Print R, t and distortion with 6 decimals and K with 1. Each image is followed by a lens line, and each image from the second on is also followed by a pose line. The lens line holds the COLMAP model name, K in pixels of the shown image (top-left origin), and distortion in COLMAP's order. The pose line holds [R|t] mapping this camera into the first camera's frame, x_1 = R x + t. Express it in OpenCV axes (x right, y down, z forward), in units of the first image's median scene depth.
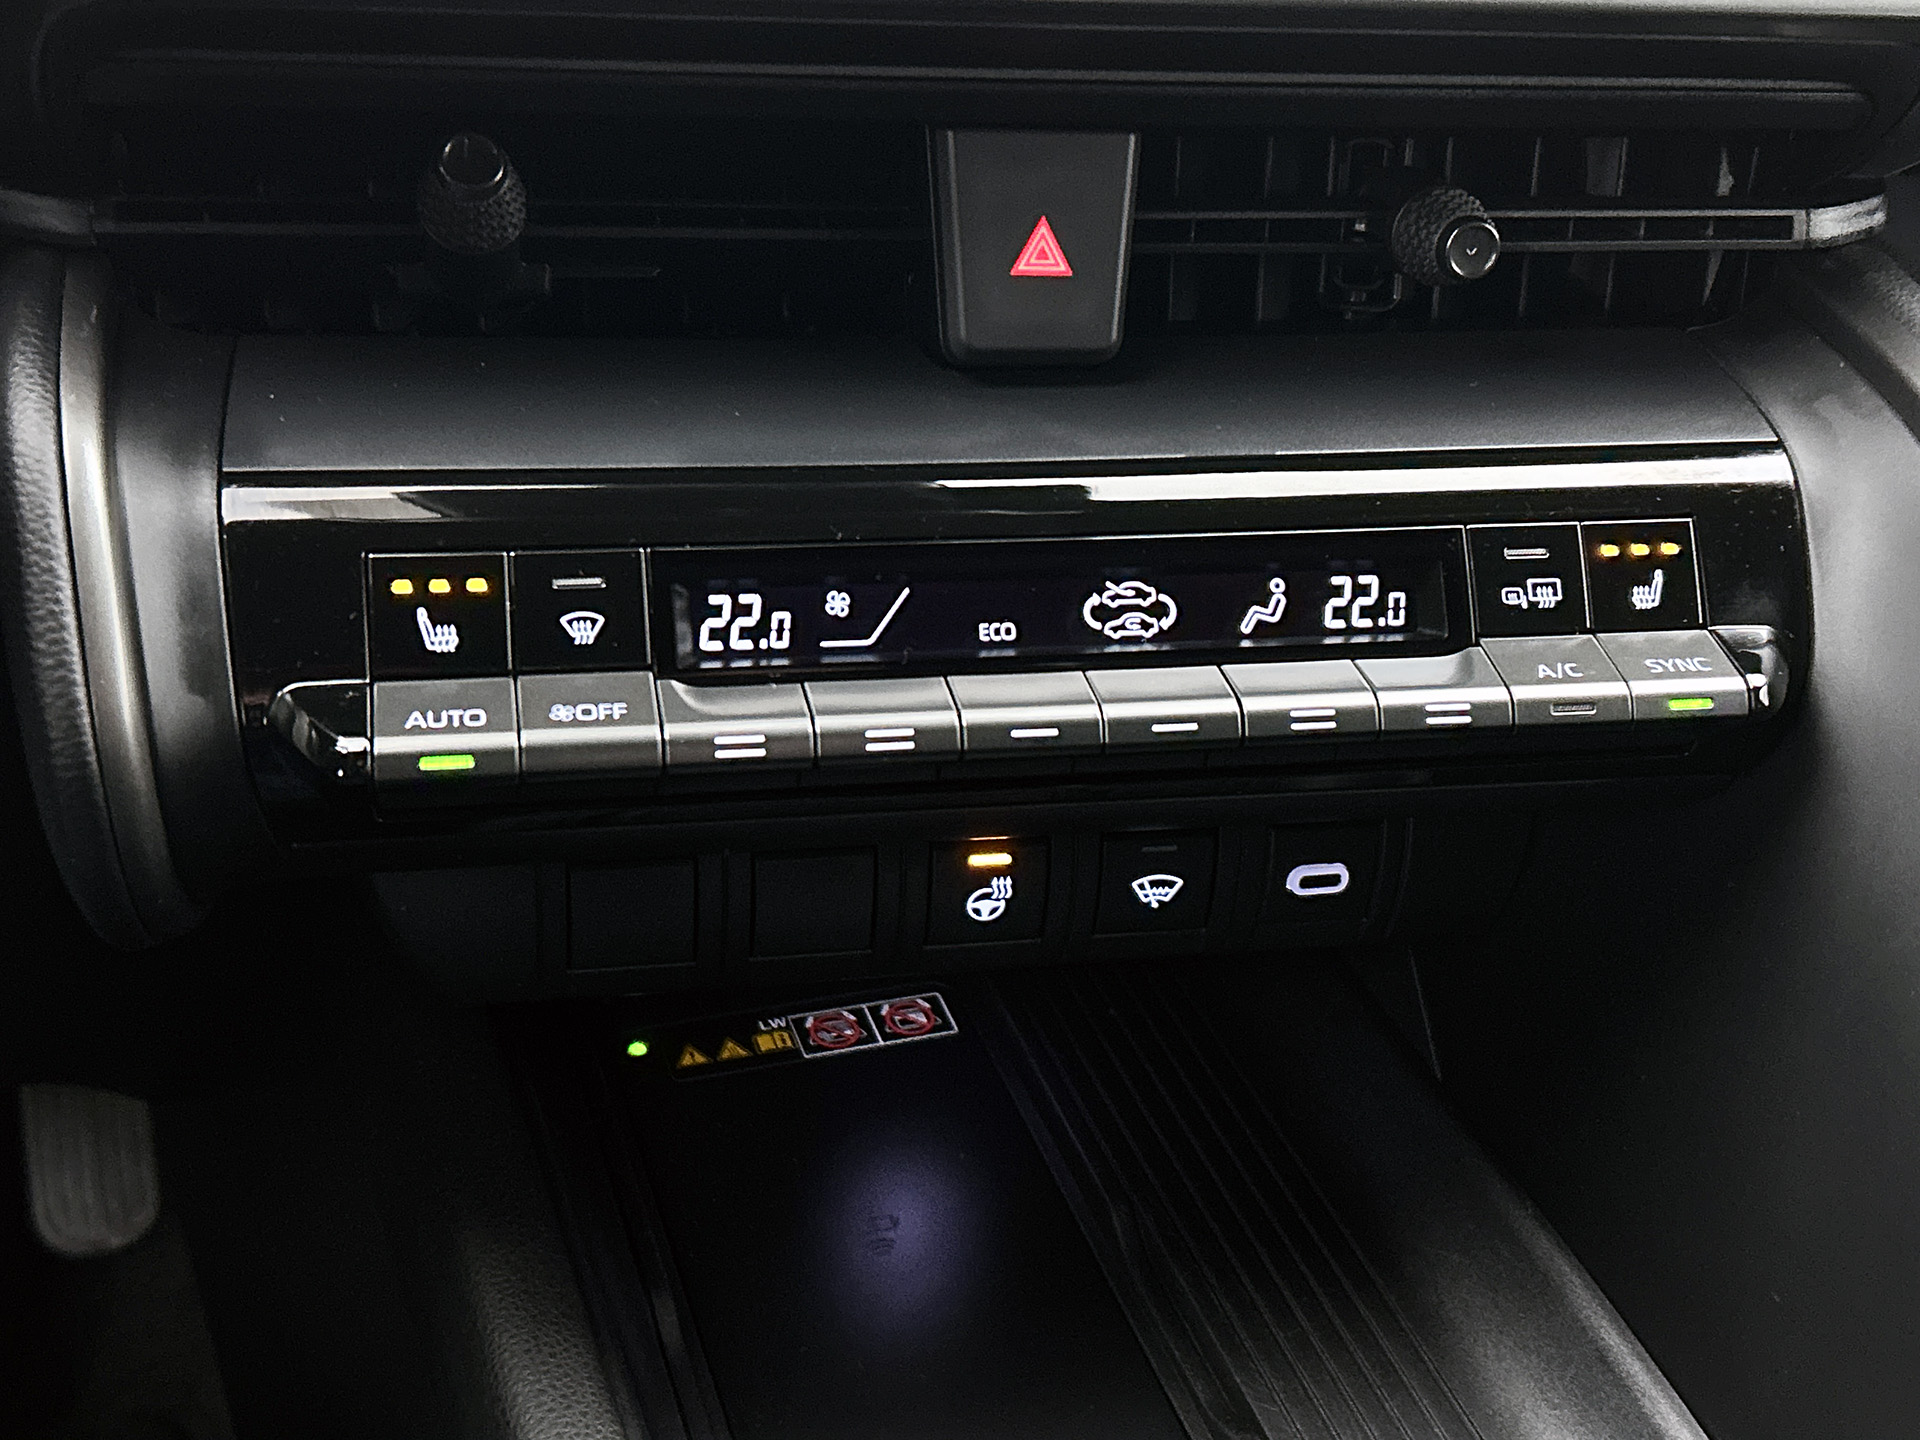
lens RADIAL K [[2259.7, 0, 964.8], [0, 2259.7, 688.7], [0, 0, 1]] dist [0.029427, 0.000000]
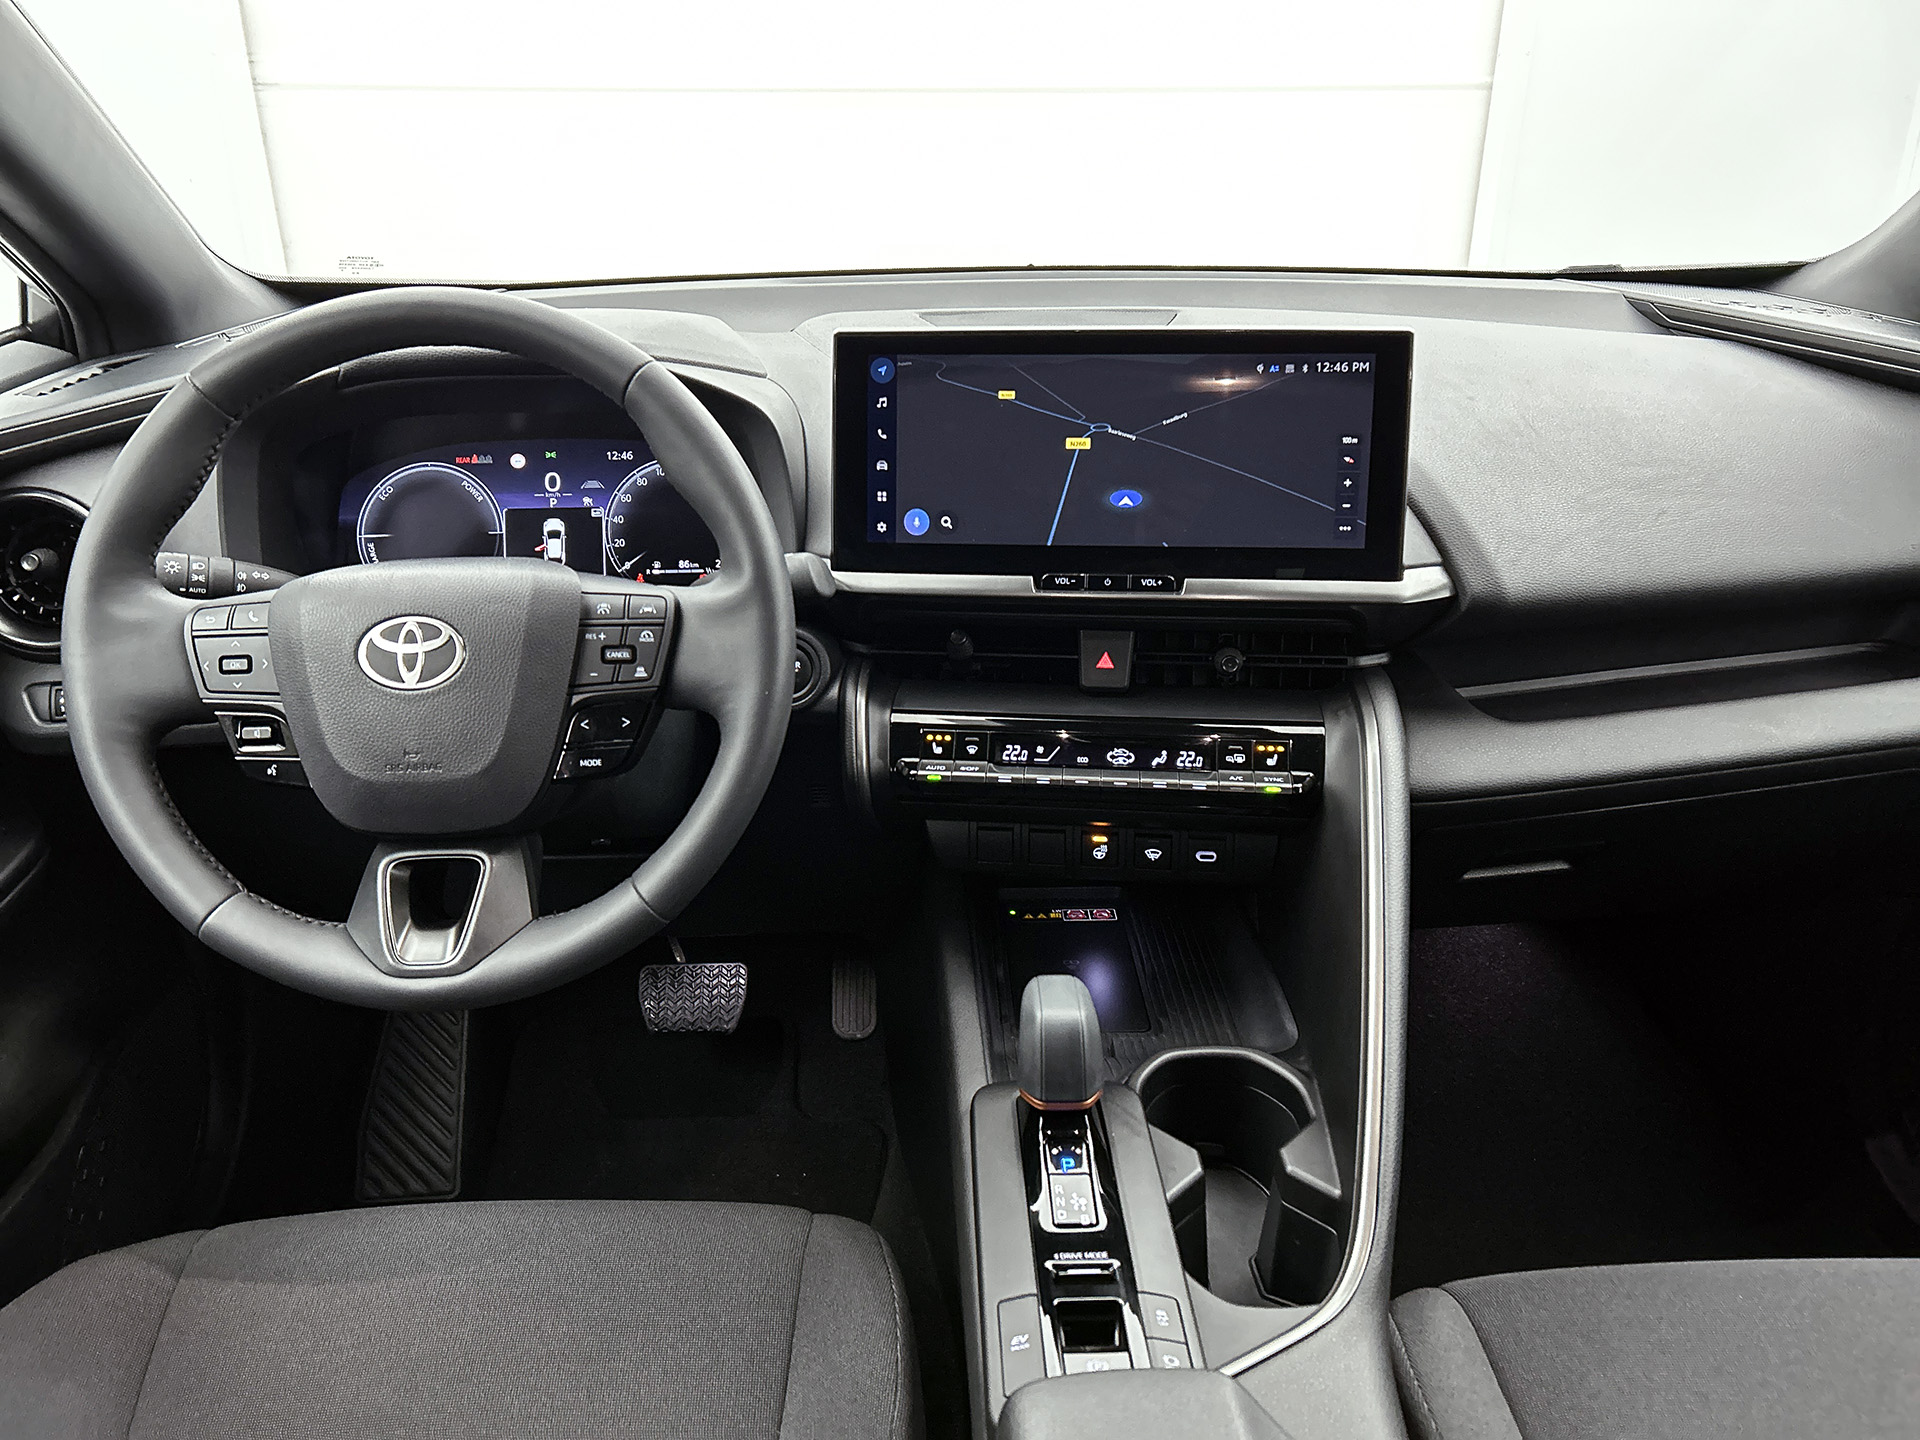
lens RADIAL K [[1474.6, 0, 979.5], [0, 1474.6, 698.8], [0, 0, 1]] dist [0.032839, -0.002277]
pose [[0.948456, 0.026617, -0.315790, 0.599595], [-0.085857, 0.980782, -0.175199, 0.306975], [0.305058, 0.193281, 0.932514, -1.303013]]
